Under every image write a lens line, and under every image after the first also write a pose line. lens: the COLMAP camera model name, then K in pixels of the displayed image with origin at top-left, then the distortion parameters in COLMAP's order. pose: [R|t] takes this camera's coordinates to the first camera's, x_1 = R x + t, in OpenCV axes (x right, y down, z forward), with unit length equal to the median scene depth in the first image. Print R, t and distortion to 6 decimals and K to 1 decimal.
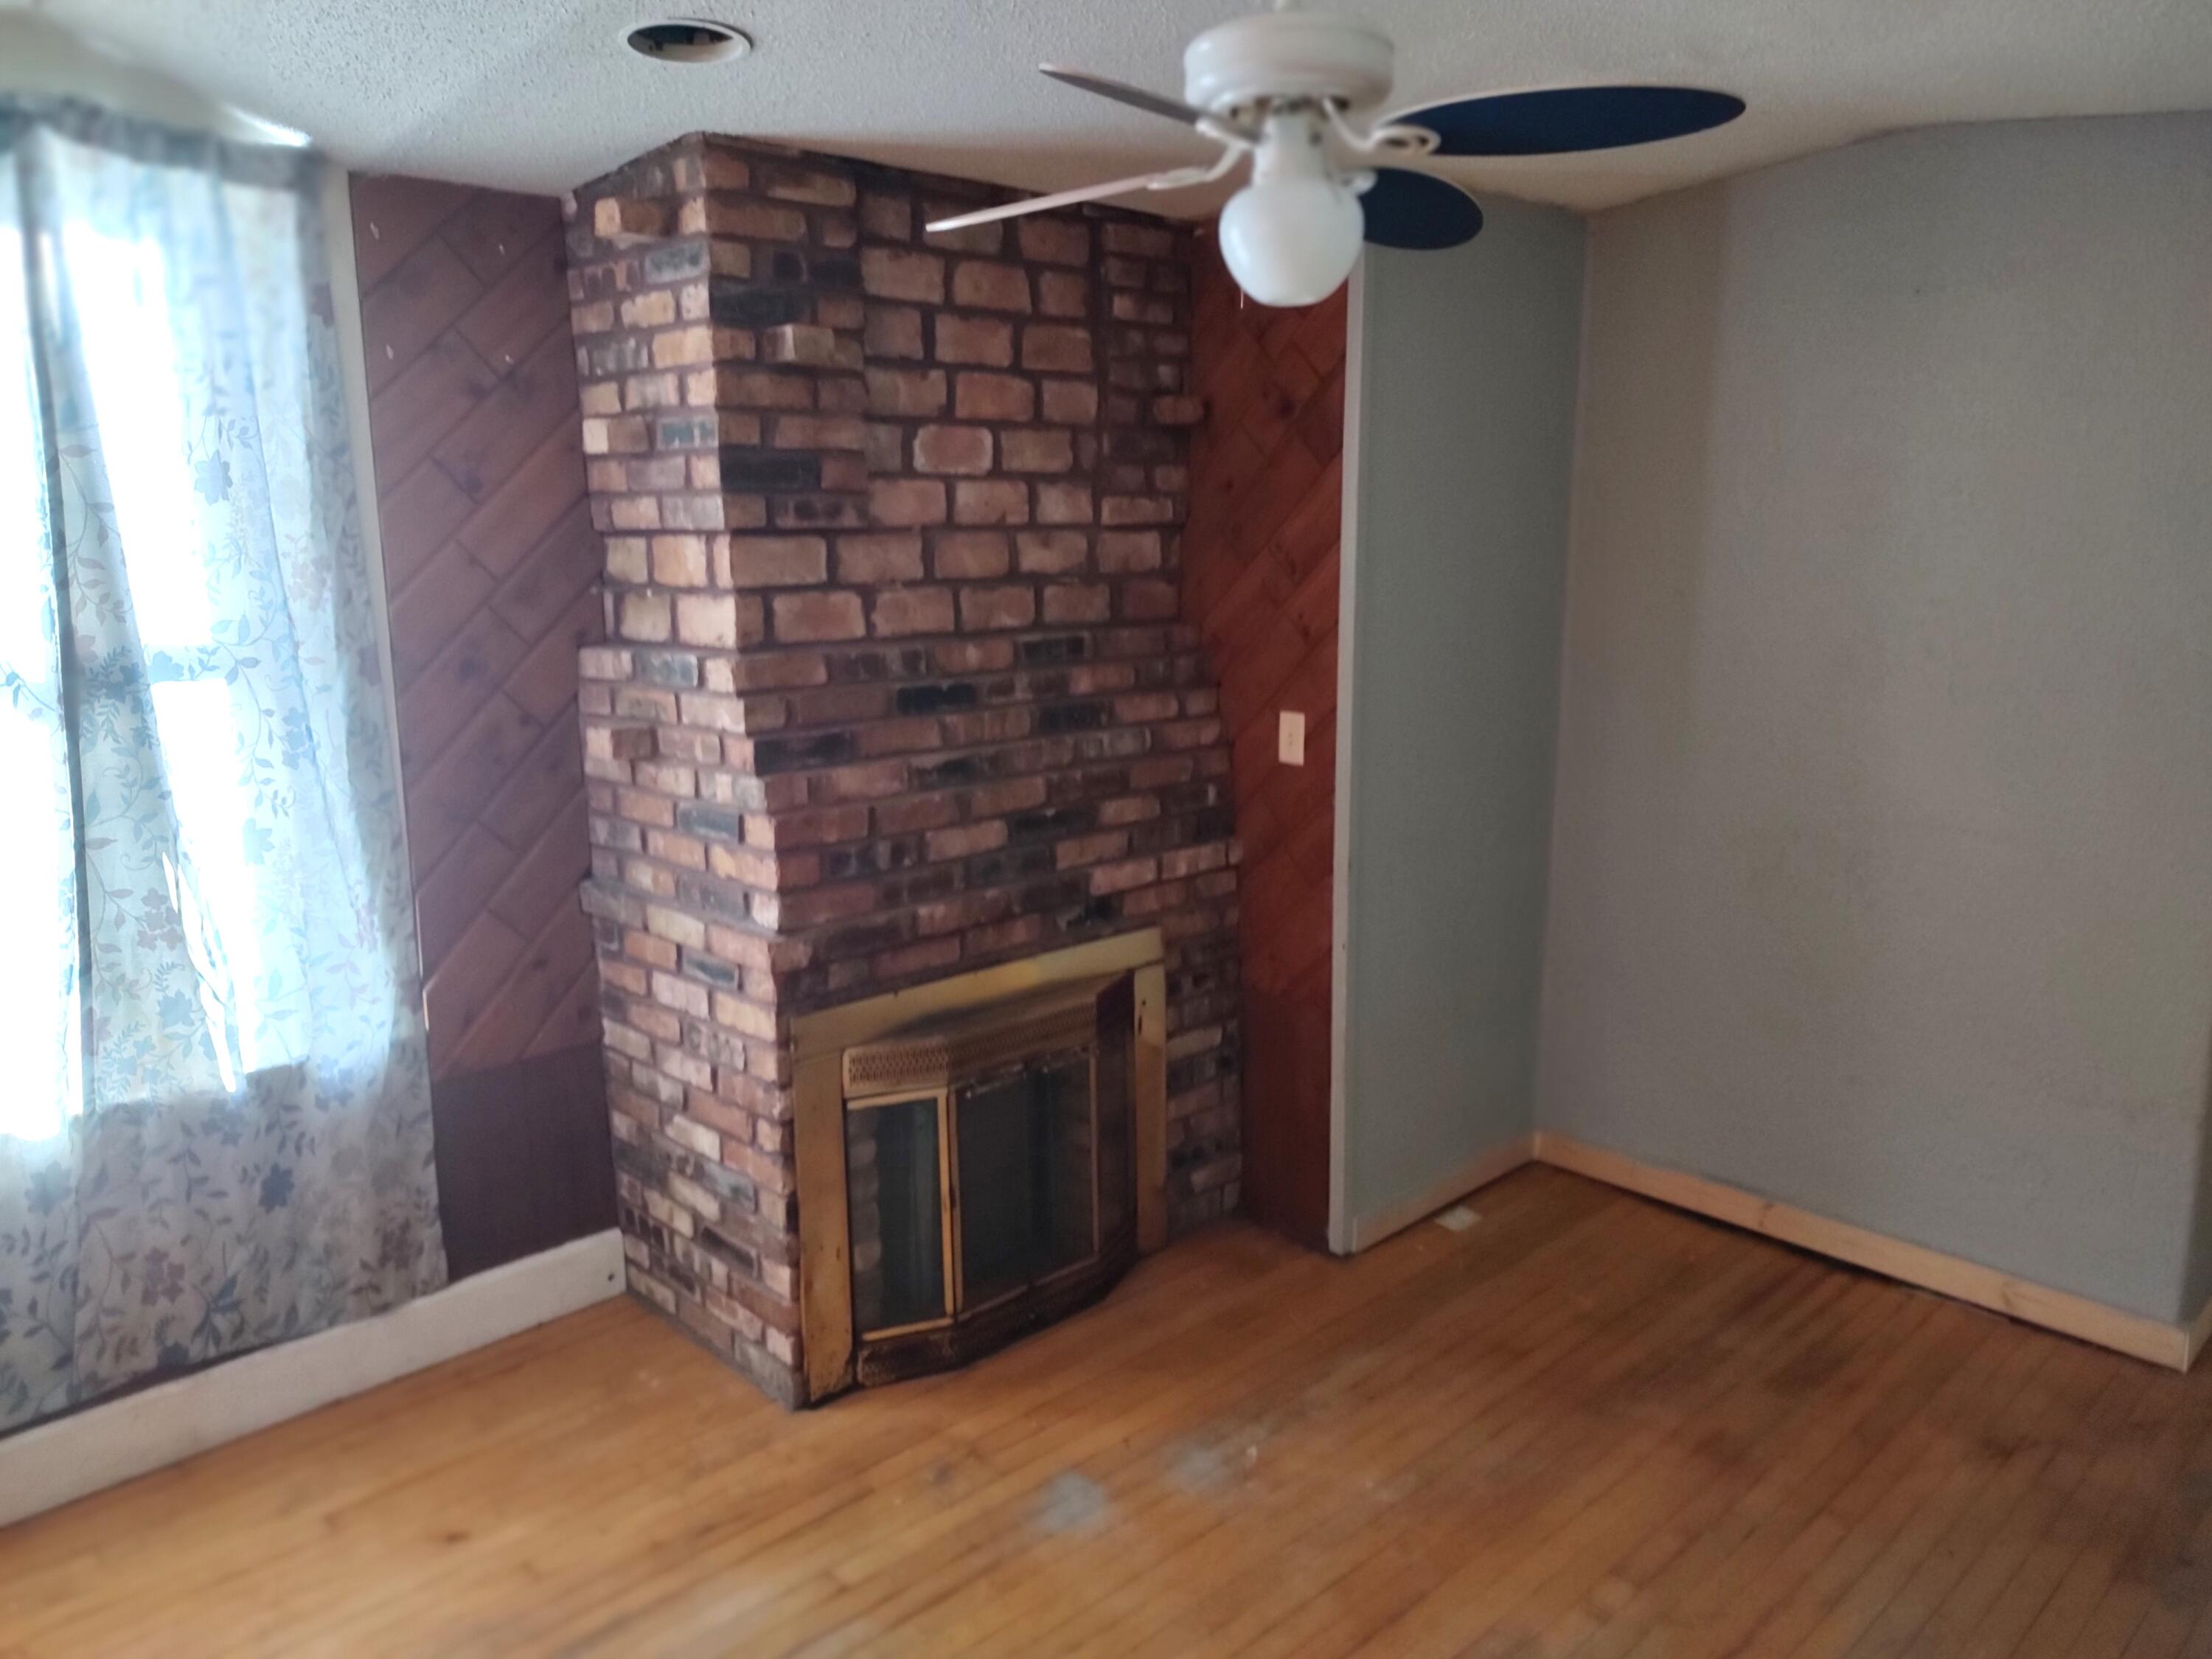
lens RADIAL K [[1582.4, 0, 1118.3], [0, 1582.4, 826.0], [0, 0, 1]] dist [0.009399, -0.022029]
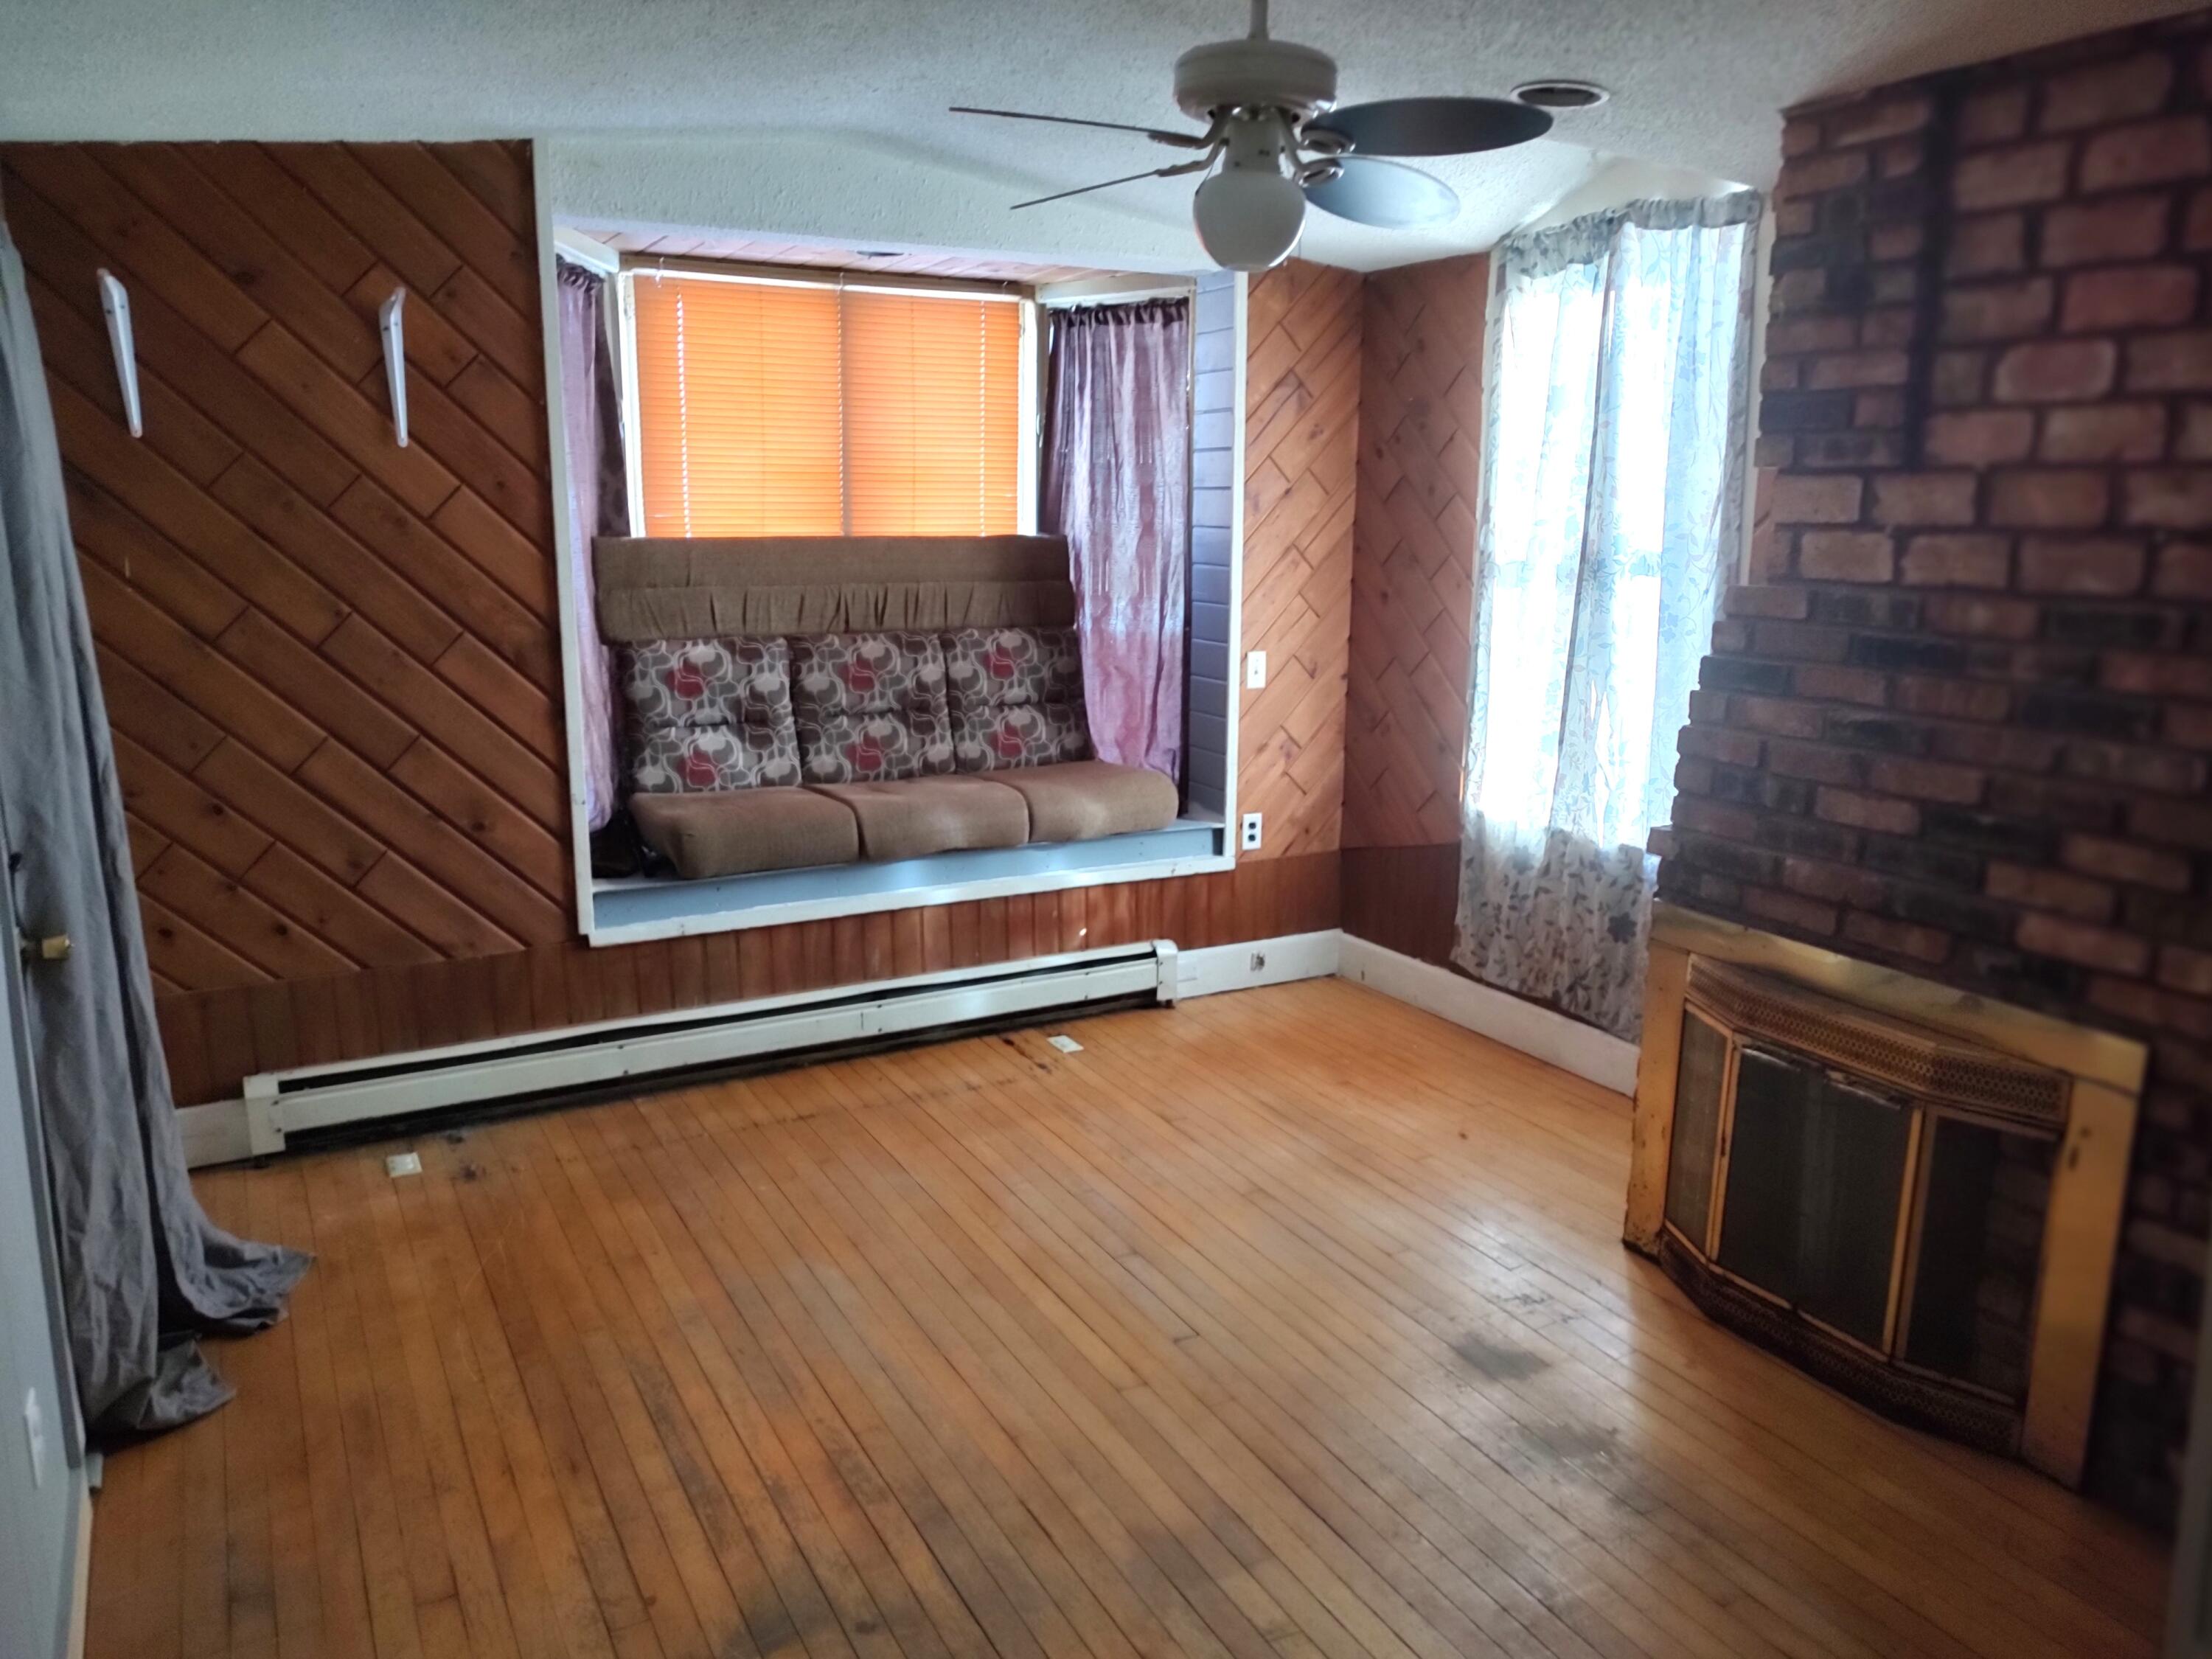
lens RADIAL K [[1582.4, 0, 1114.6], [0, 1582.4, 831.3], [0, 0, 1]] dist [0.009399, -0.022029]
pose [[-0.273623, 0.202317, -0.940318, 0.882022], [-0.188488, 0.947393, 0.258687, -0.134663], [0.943188, 0.248021, -0.221094, 0.800197]]
